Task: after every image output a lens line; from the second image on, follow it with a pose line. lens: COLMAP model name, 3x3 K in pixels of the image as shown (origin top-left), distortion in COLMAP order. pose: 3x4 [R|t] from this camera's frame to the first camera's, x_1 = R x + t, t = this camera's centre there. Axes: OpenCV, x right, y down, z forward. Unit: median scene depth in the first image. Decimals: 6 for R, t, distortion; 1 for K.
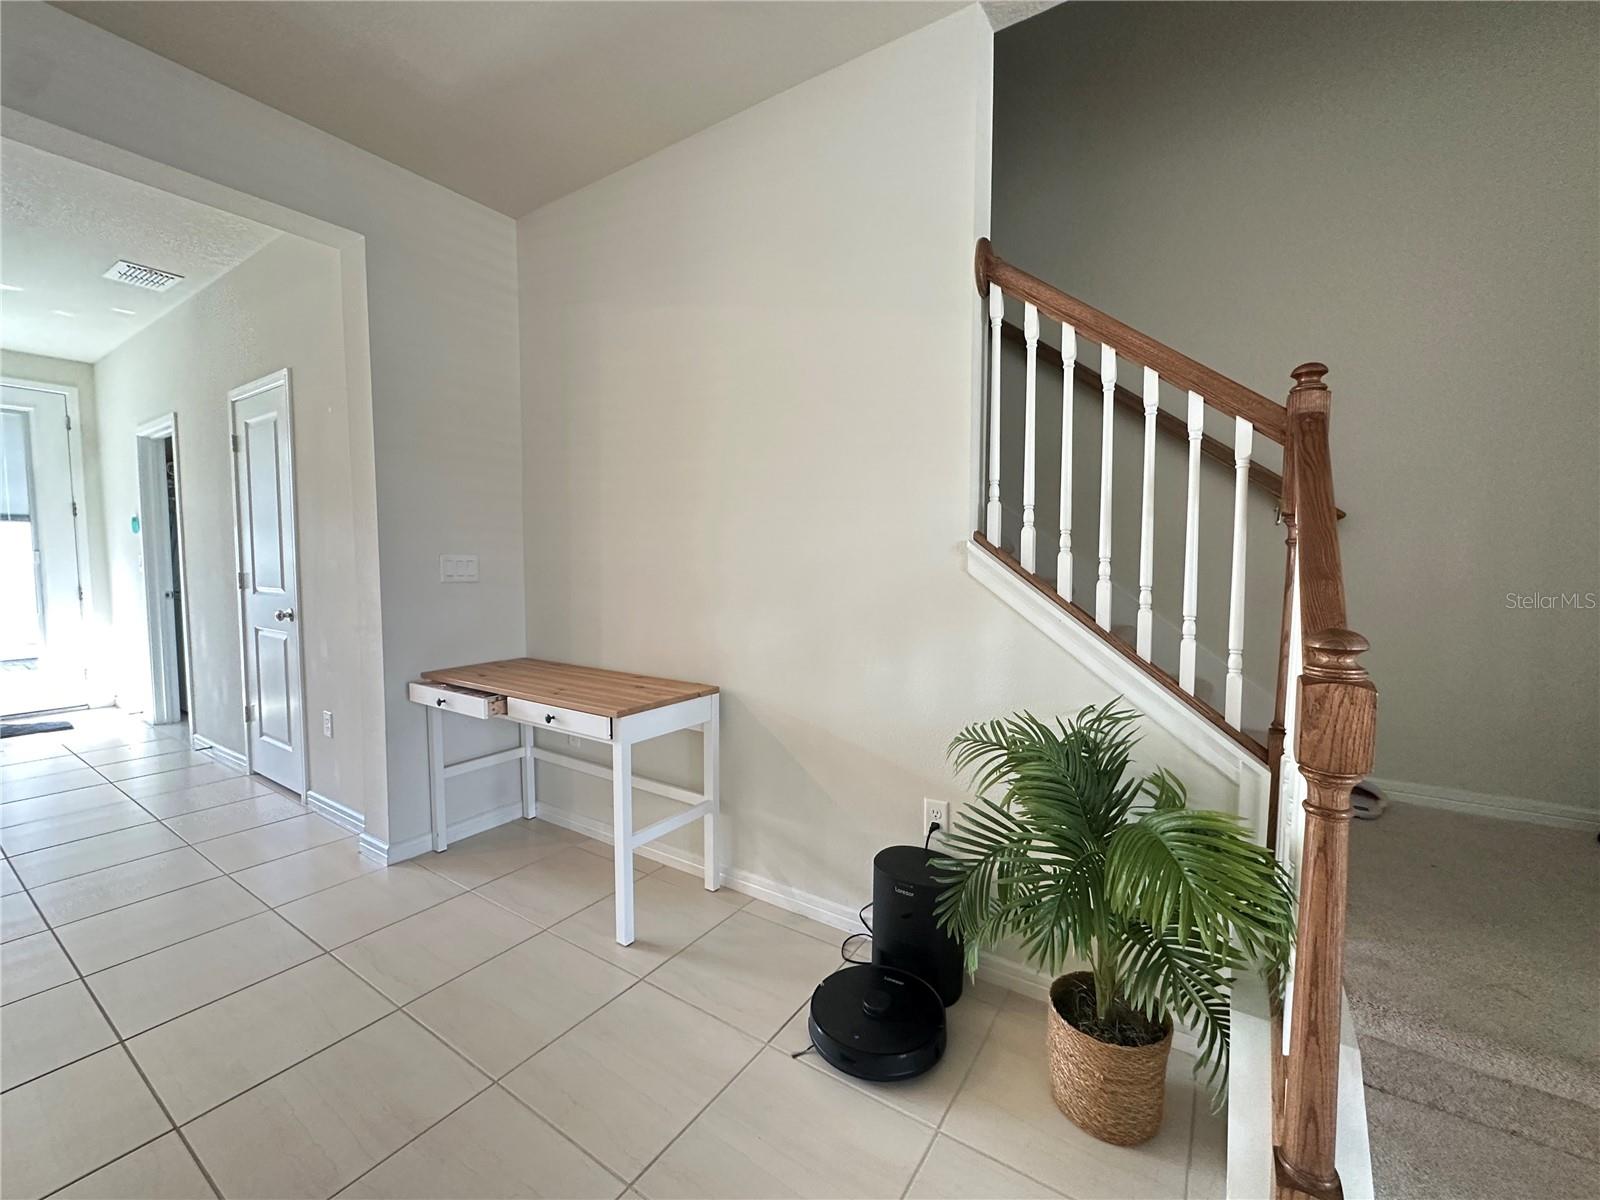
lens RADIAL K [[655.2, 0, 812.3], [0, 655.2, 600.9], [0, 0, 1]] dist [-0.001897, -0.000660]
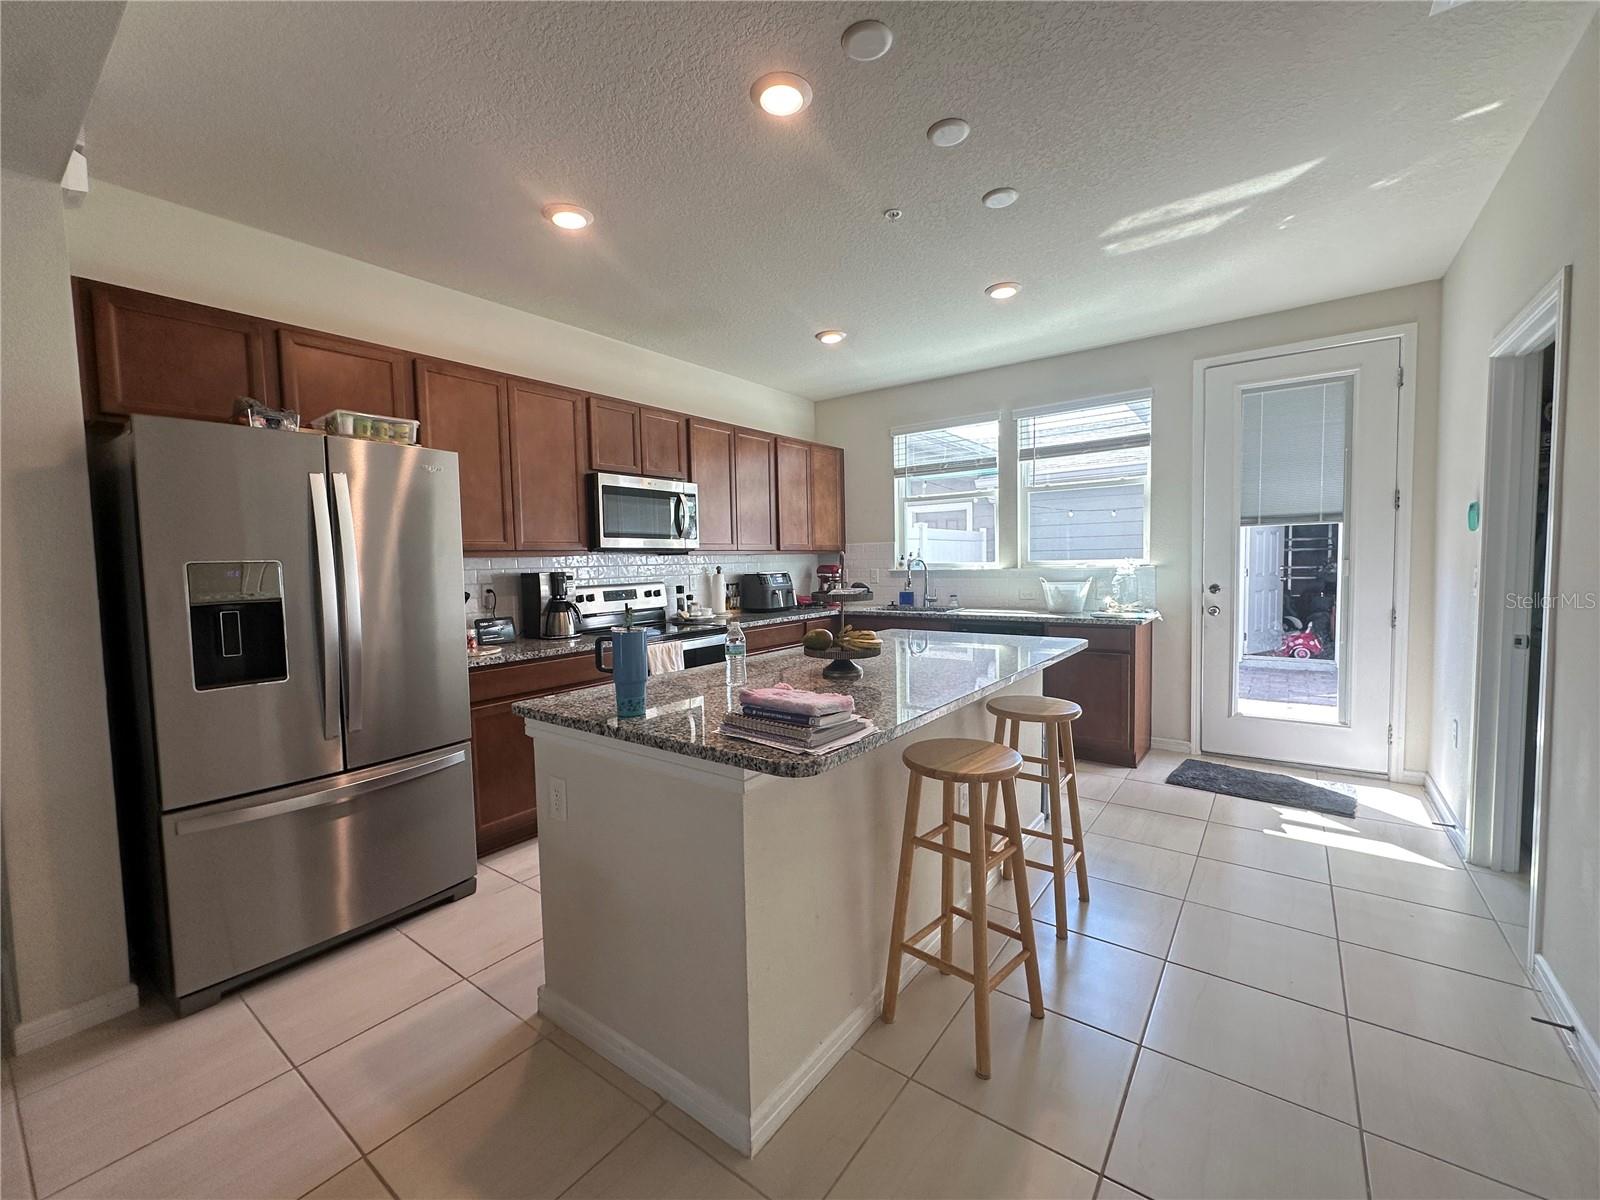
lens RADIAL K [[655.2, 0, 808.2], [0, 655.2, 602.3], [0, 0, 1]] dist [-0.001897, -0.000660]
pose [[-0.049838, 0.060445, -0.996927, -0.413095], [-0.036567, 0.997387, 0.062301, -0.053603], [0.998088, 0.039559, -0.047498, 0.431111]]
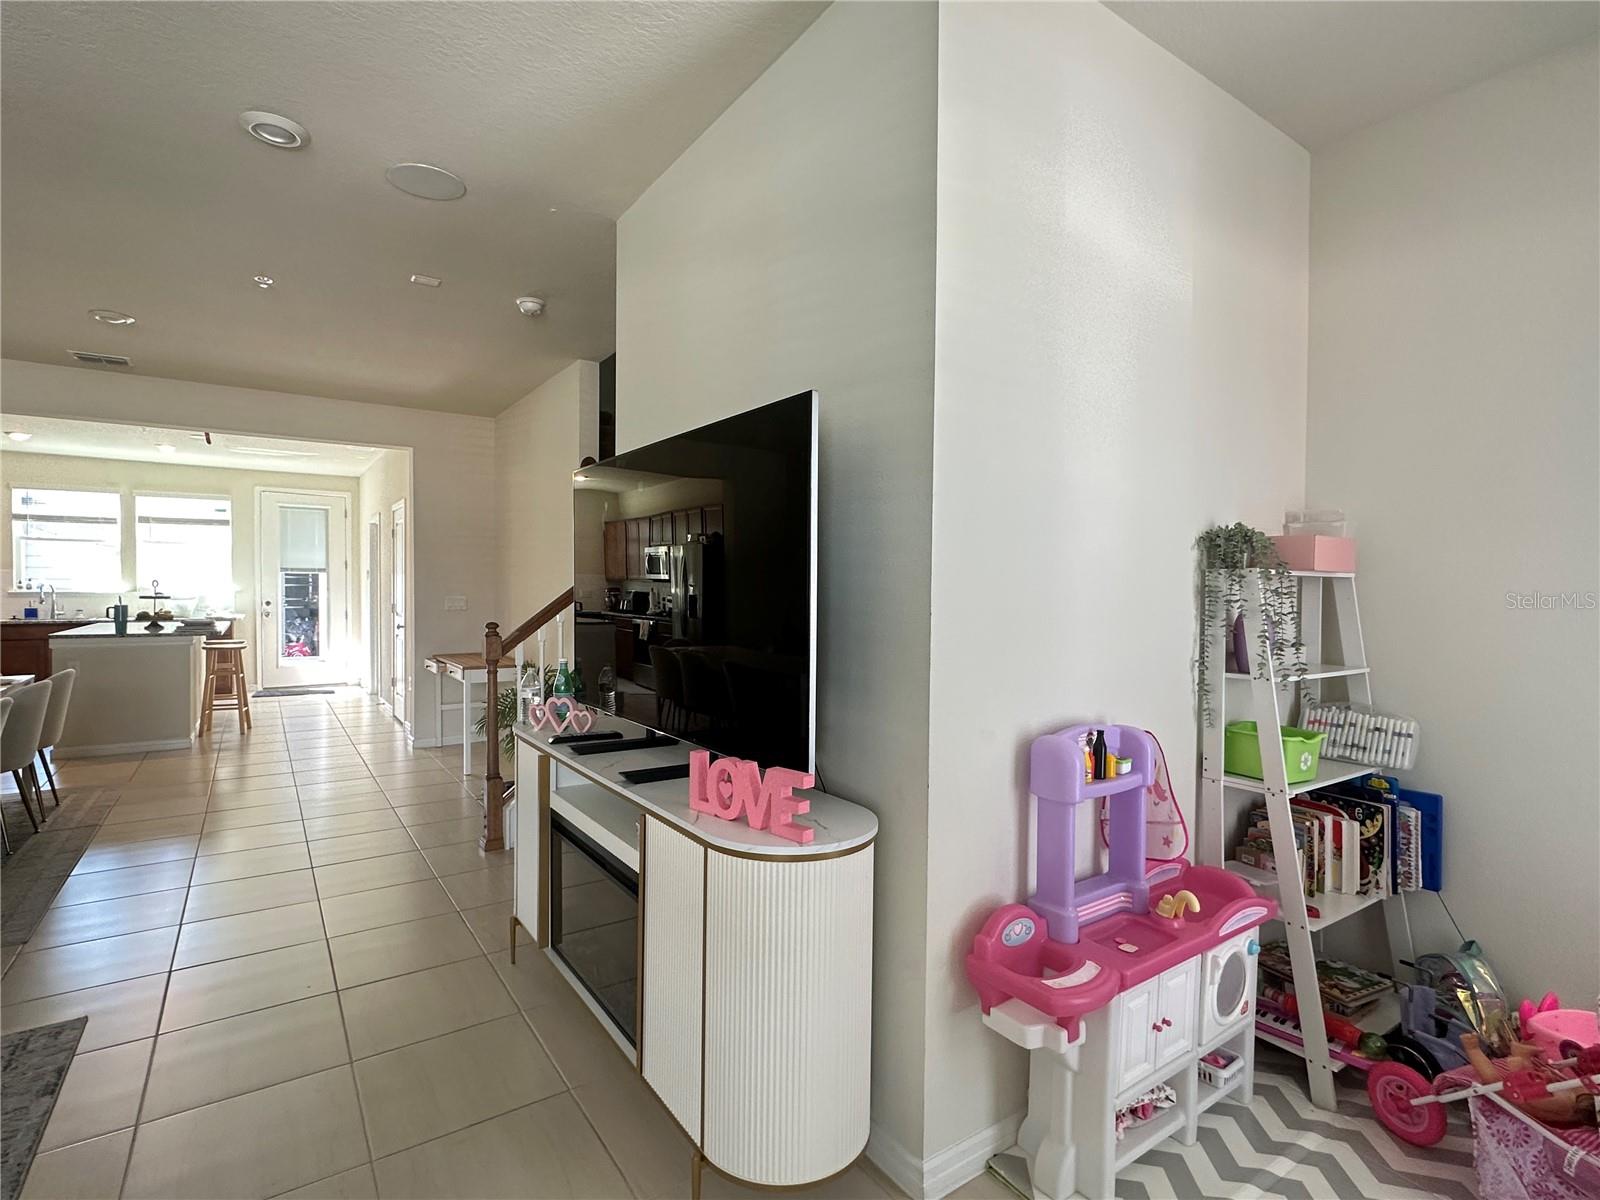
lens RADIAL K [[795.1, 0, 800.4], [0, 795.1, 602.8], [0, 0, 1]] dist [0.003753, -0.000198]
pose [[0.927425, 0.004388, -0.373982, 0.748727], [-0.021896, 0.998853, -0.042579, 0.018381], [0.373366, 0.047678, 0.926458, -0.470912]]
